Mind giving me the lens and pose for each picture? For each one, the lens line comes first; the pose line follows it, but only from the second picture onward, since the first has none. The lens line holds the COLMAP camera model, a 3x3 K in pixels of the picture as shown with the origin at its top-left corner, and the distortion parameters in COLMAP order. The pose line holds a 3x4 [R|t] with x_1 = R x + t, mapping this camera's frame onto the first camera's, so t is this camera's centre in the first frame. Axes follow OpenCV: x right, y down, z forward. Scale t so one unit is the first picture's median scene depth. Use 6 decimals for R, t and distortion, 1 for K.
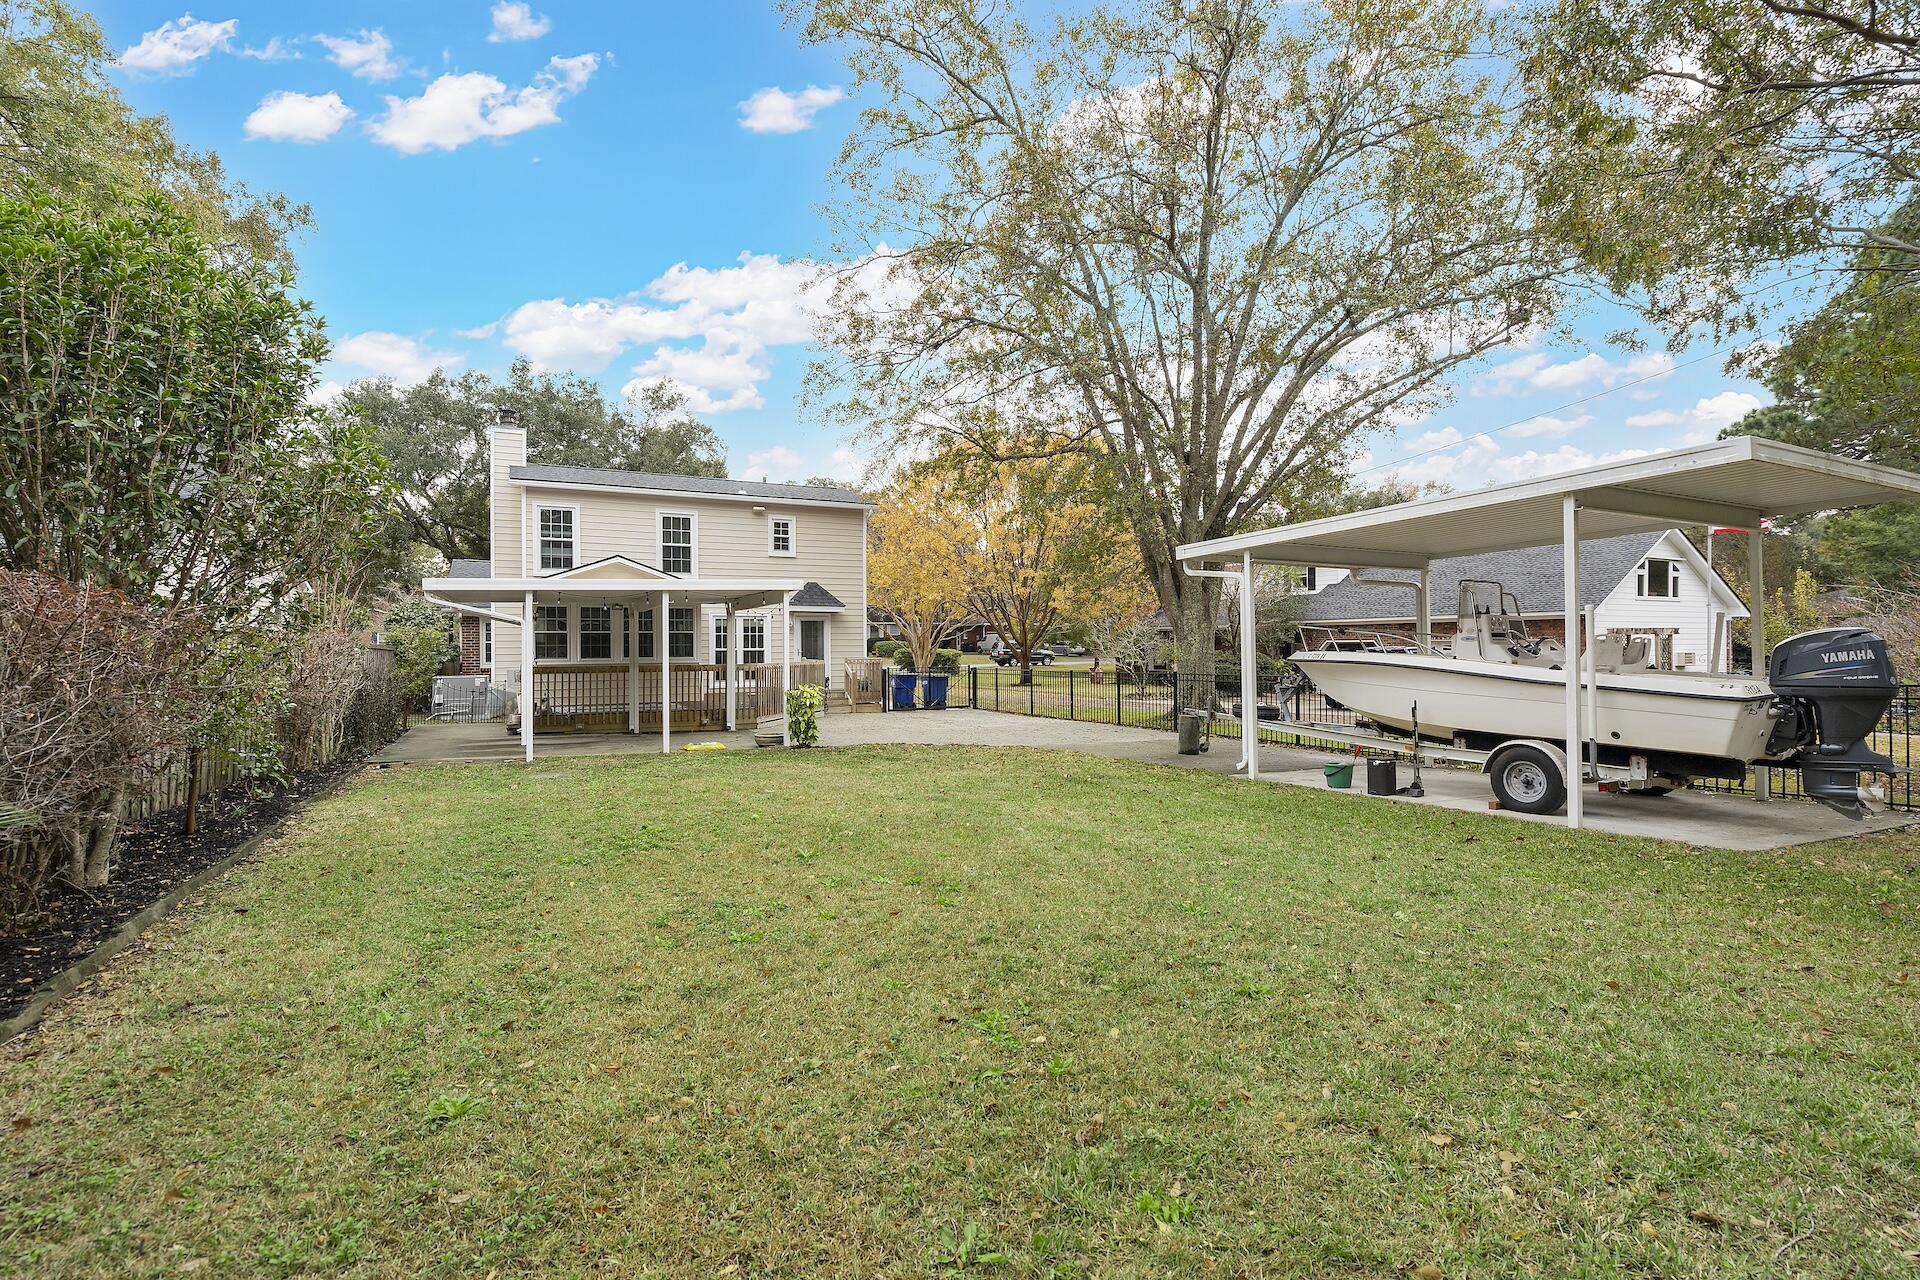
lens RADIAL K [[868.2, 0, 958.9], [0, 868.2, 648.3], [0, 0, 1]] dist [-0.007432, -0.001078]
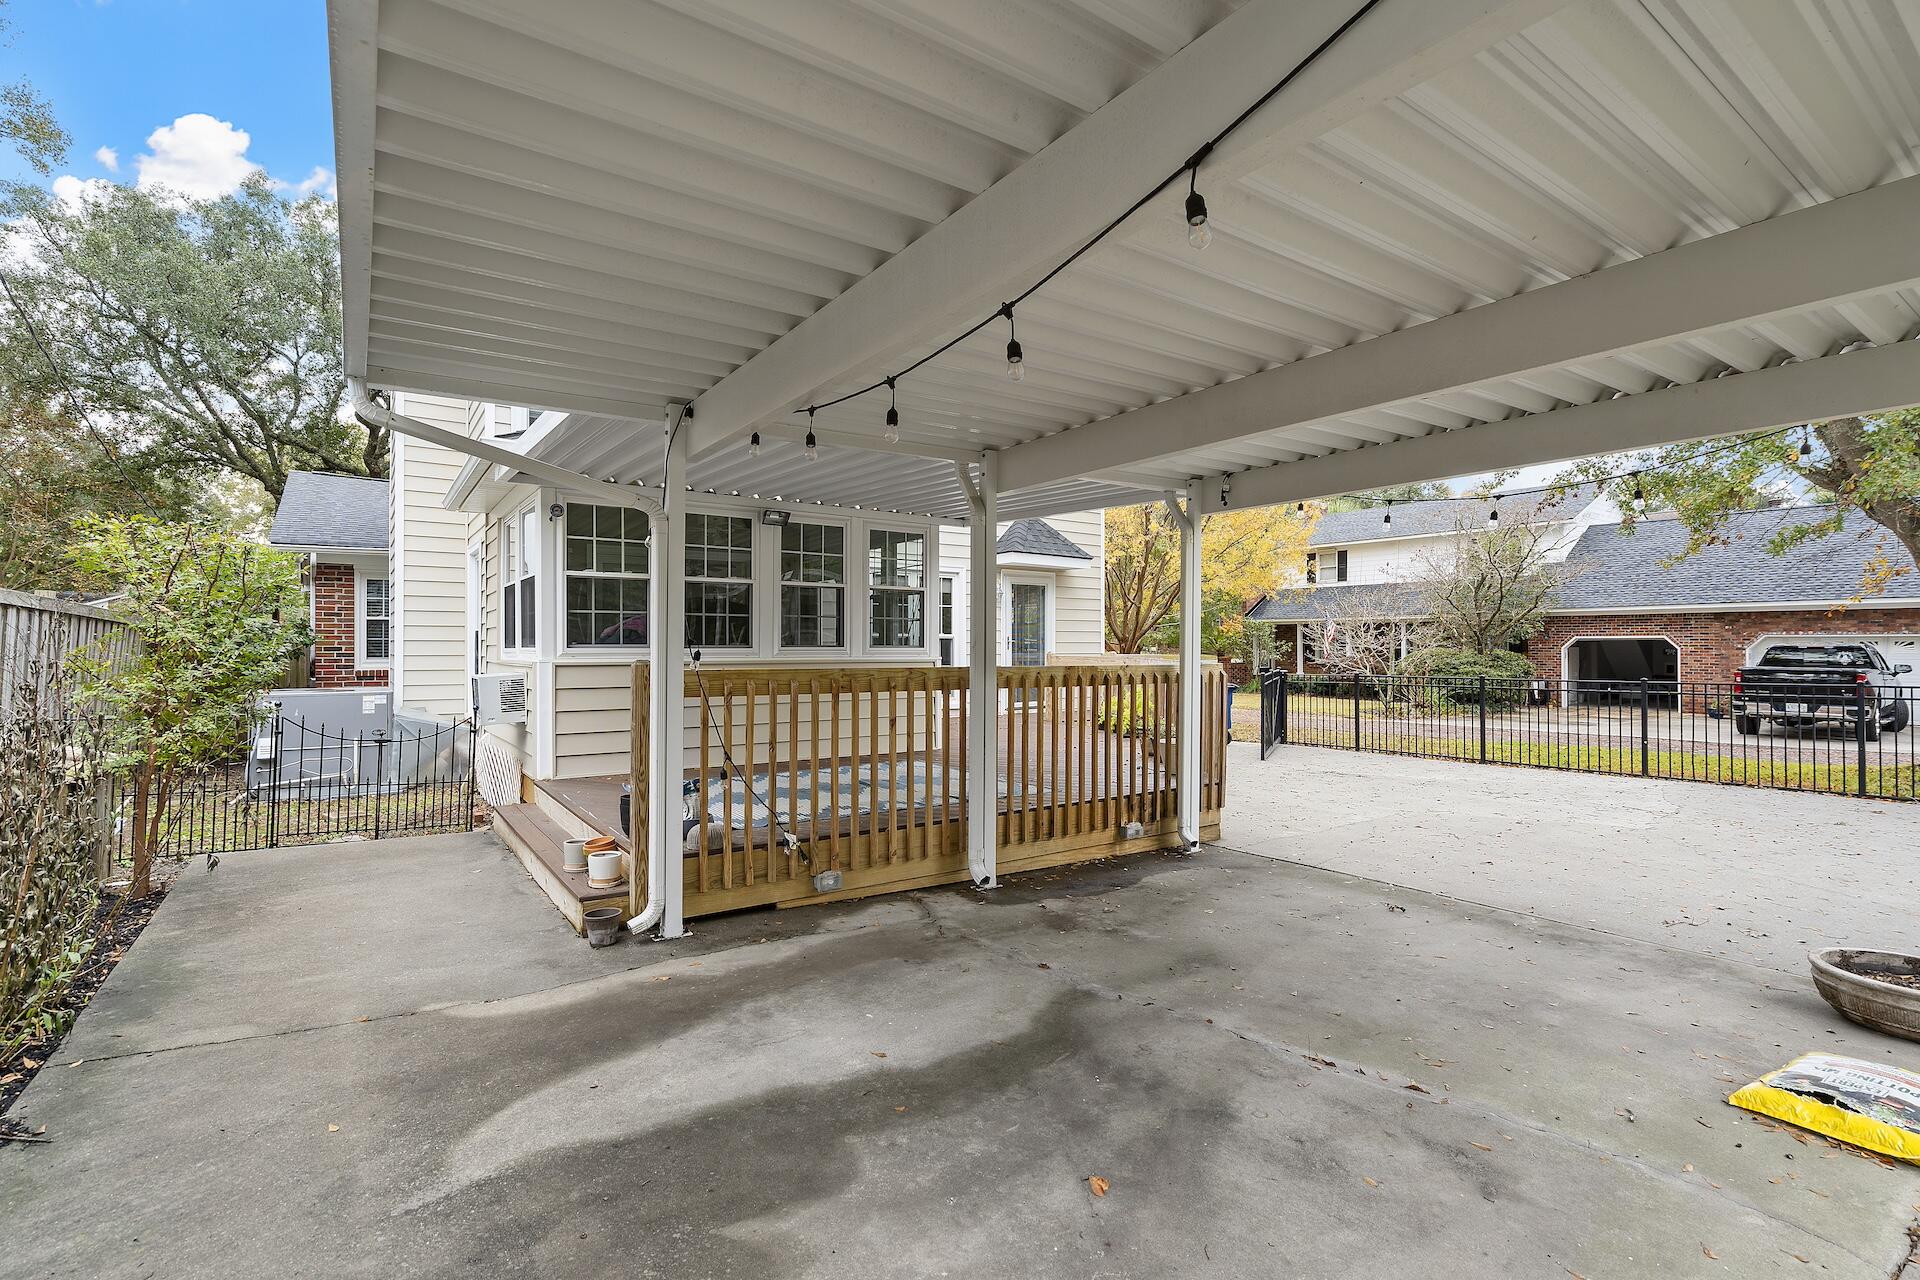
lens RADIAL K [[868.2, 0, 967.7], [0, 868.2, 650.0], [0, 0, 1]] dist [-0.007432, -0.001078]
pose [[0.990483, 0.009405, 0.137312, -0.297118], [-0.009828, 0.999949, 0.002406, 0.007538], [-0.137282, -0.003732, 0.990525, 0.497817]]
